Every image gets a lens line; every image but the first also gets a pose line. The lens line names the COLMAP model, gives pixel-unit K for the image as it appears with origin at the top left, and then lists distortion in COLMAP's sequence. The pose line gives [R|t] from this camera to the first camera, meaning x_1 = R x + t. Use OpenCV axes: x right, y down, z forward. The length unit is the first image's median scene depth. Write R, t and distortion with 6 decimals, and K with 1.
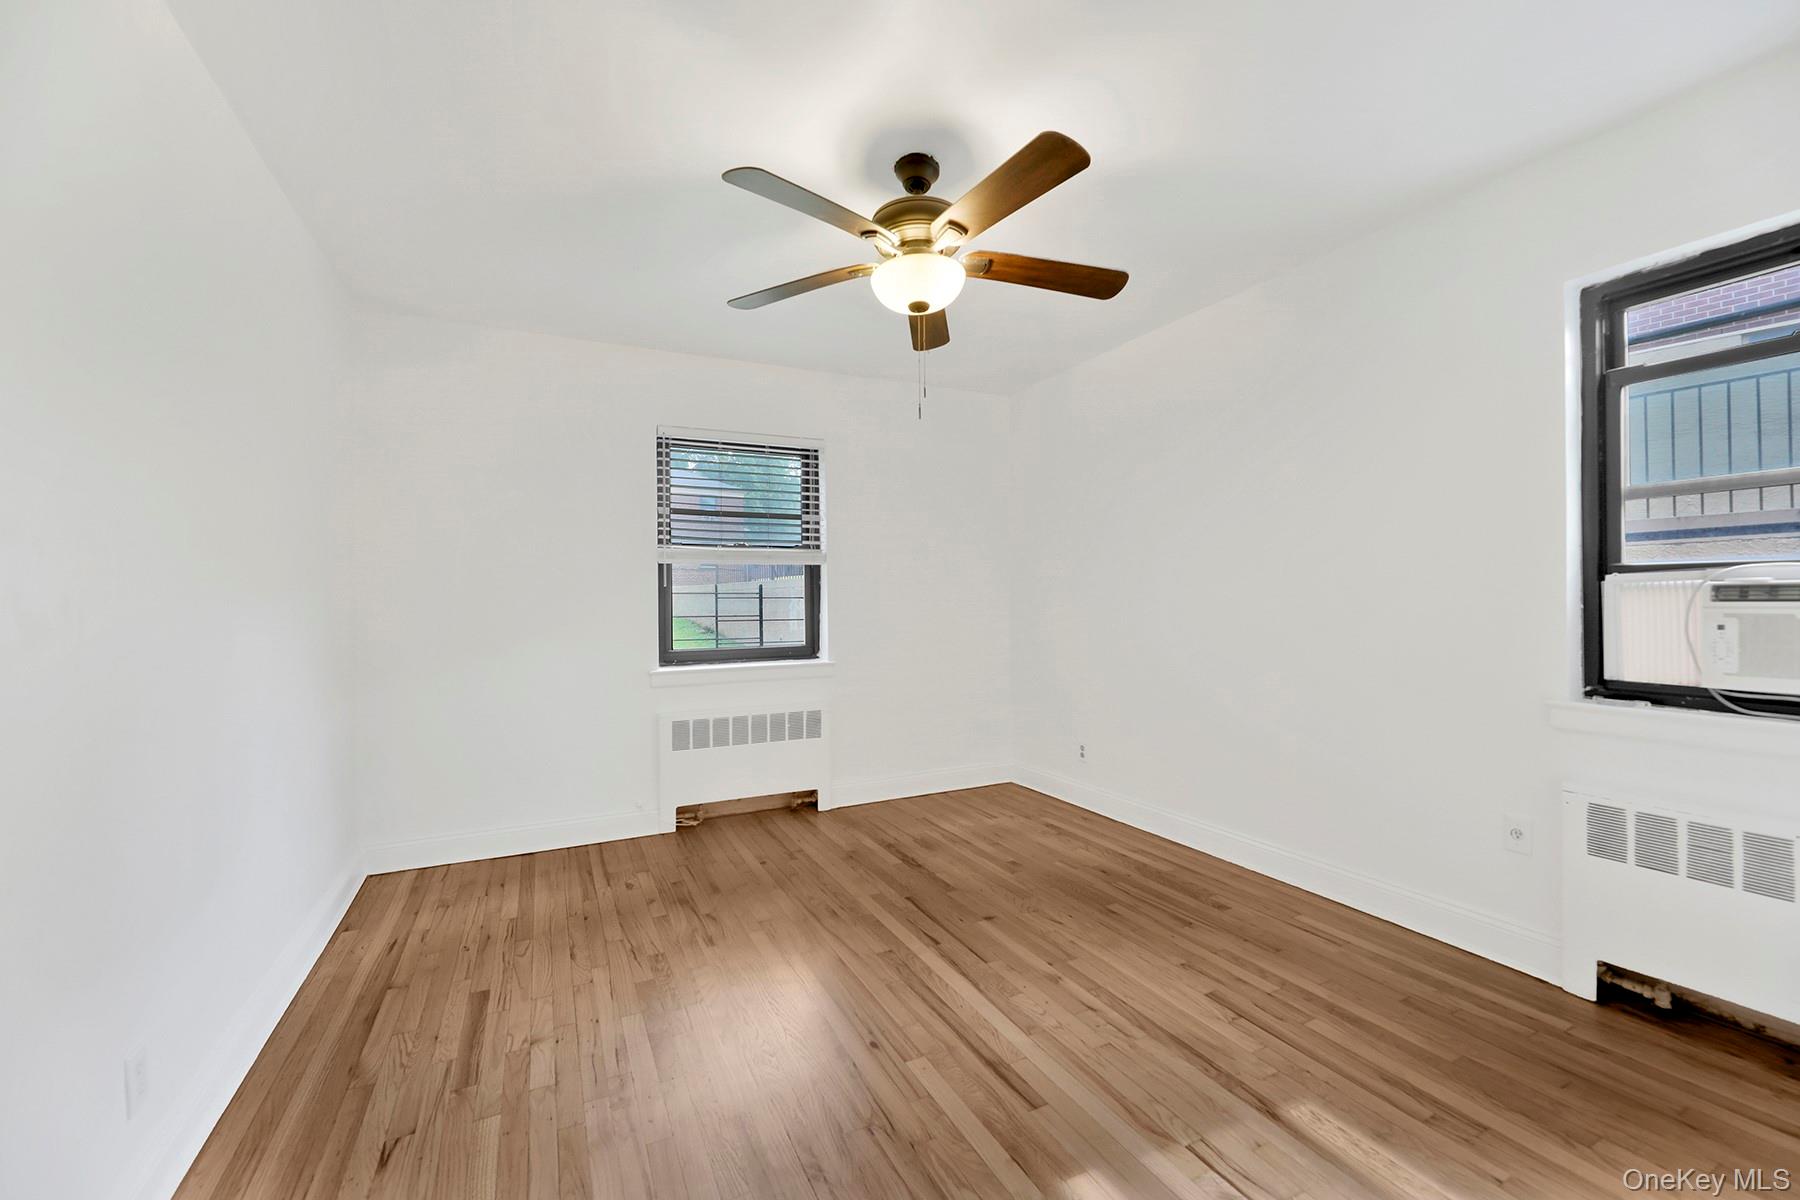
lens RADIAL K [[738.7, 0, 902.2], [0, 738.7, 605.9], [0, 0, 1]] dist [0.000867, -0.001965]
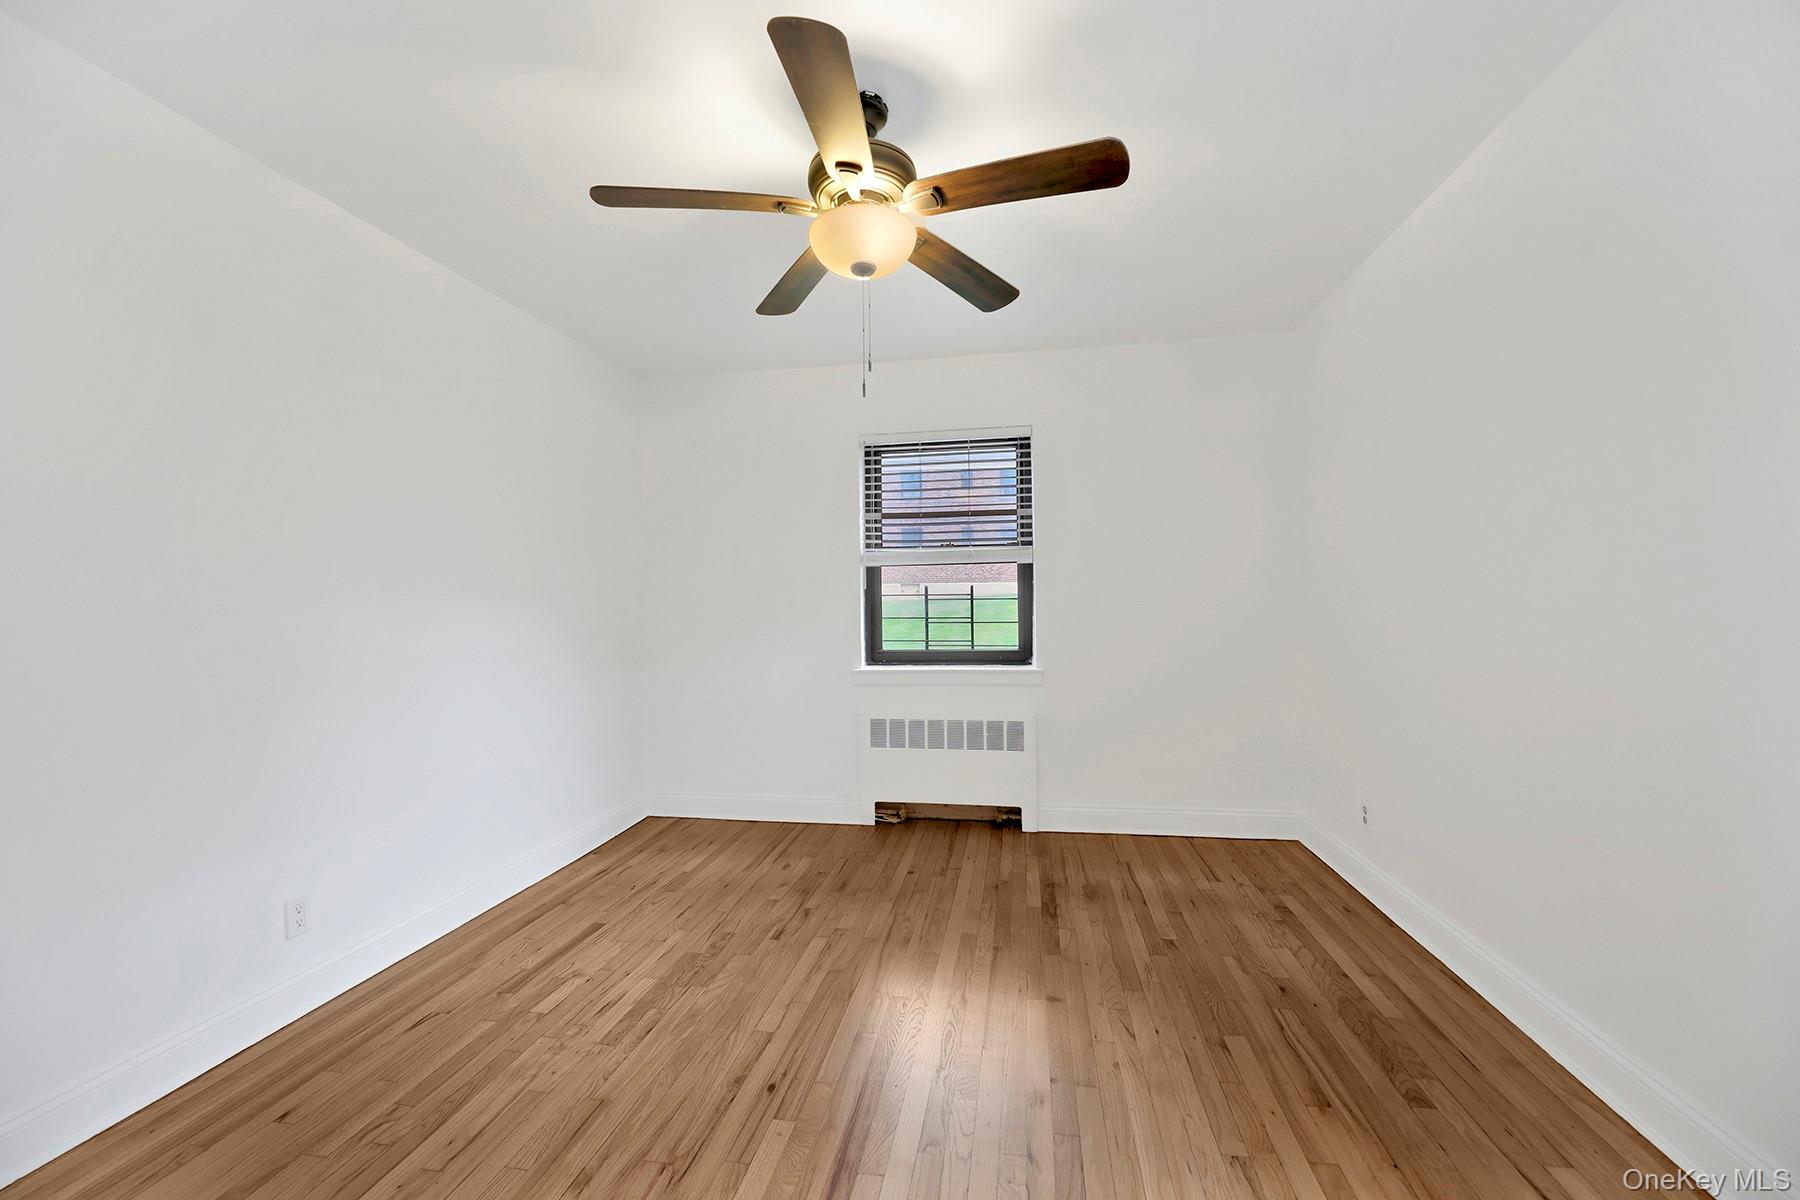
lens RADIAL K [[738.7, 0, 896.7], [0, 738.7, 604.8], [0, 0, 1]] dist [0.000867, -0.001965]
pose [[0.805206, 0.000647, -0.592995, 0.353582], [0.000054, 0.999999, 0.001163, -0.005095], [0.592996, -0.000968, 0.805205, 0.196332]]
